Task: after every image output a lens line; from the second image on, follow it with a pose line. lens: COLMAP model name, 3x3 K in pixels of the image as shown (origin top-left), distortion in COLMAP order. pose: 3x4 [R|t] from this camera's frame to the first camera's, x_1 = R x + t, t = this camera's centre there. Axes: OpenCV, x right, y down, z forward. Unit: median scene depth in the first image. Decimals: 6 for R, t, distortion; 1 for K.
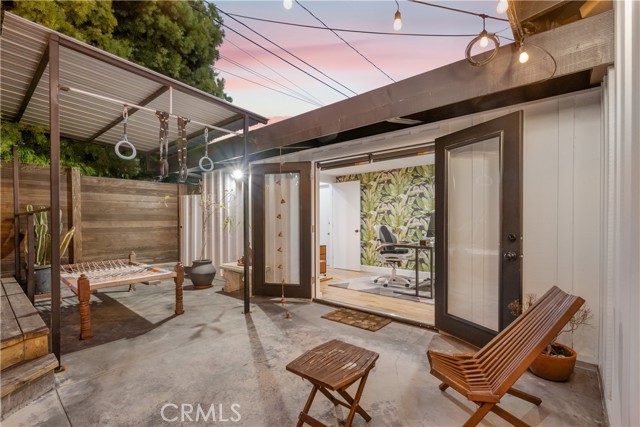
lens RADIAL K [[280.1, 0, 319.9], [0, 280.1, 218.5], [0, 0, 1]] dist [-0.001492, -0.000111]
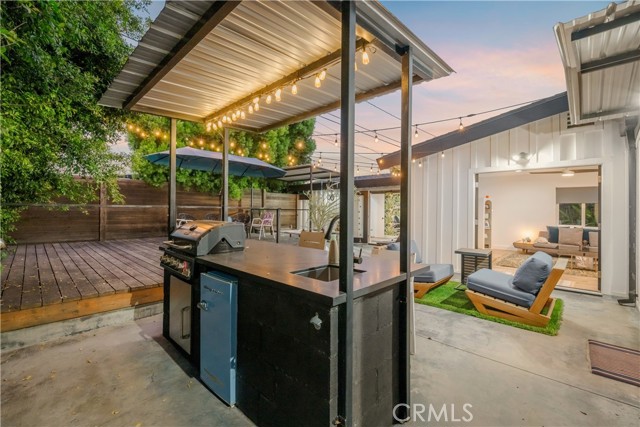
lens RADIAL K [[264.3, 0, 319.6], [0, 264.3, 208.6], [0, 0, 1]] dist [0.001366, 0.000103]
pose [[0.998173, 0.015035, -0.058512, -0.276382], [-0.014943, 0.999886, 0.002011, -0.030356], [0.058536, -0.001133, 0.998285, -1.218901]]
